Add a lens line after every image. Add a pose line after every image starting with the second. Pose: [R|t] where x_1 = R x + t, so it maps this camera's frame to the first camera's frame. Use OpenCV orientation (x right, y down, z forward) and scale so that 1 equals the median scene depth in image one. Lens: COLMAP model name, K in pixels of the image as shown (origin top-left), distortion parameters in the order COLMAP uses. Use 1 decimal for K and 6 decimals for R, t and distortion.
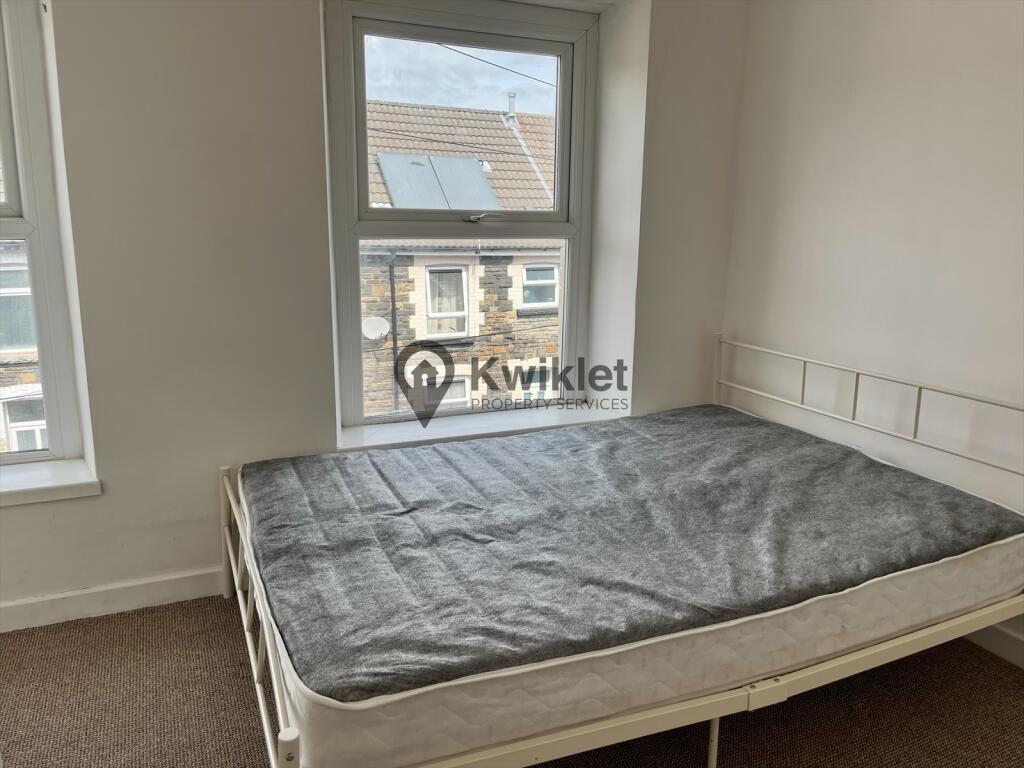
lens RADIAL K [[767.8, 0, 513.1], [0, 767.8, 347.9], [0, 0, 1]] dist [0.058010, -0.098658]
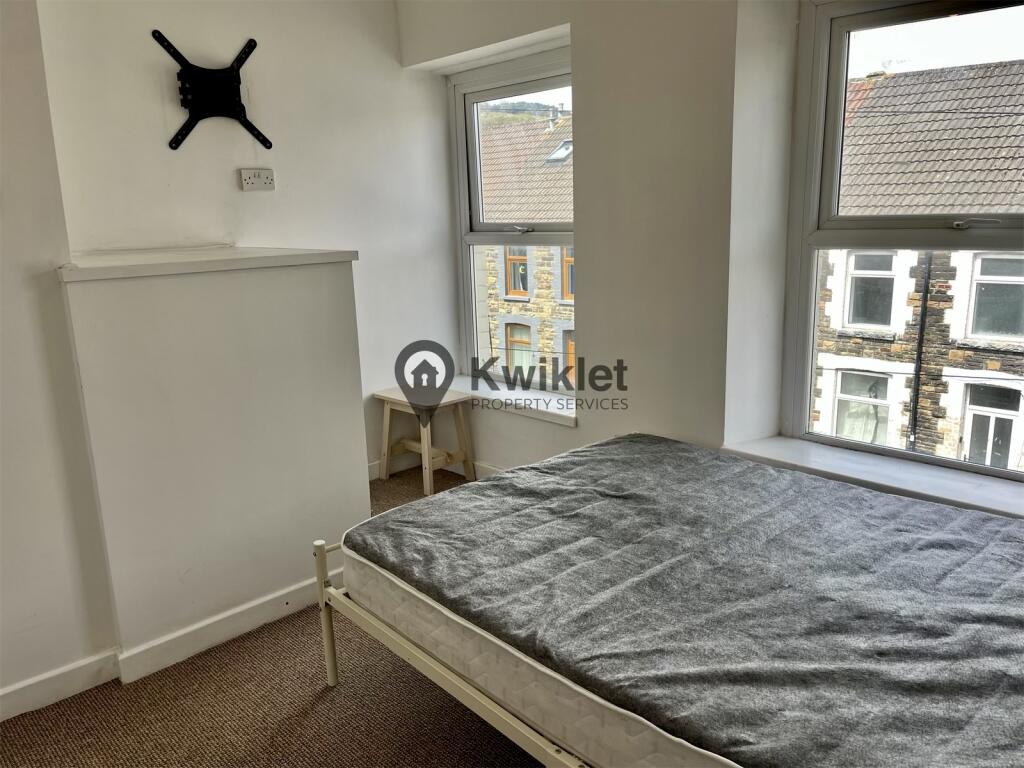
lens RADIAL K [[770.9, 0, 512.0], [0, 770.9, 384.0], [0, 0, 1]] dist [0.070634, -0.096582]
pose [[0.335234, 0.186278, -0.923536, 0.811756], [-0.125327, 0.980364, 0.152248, -0.100146], [0.933762, 0.064706, 0.351997, 0.442450]]
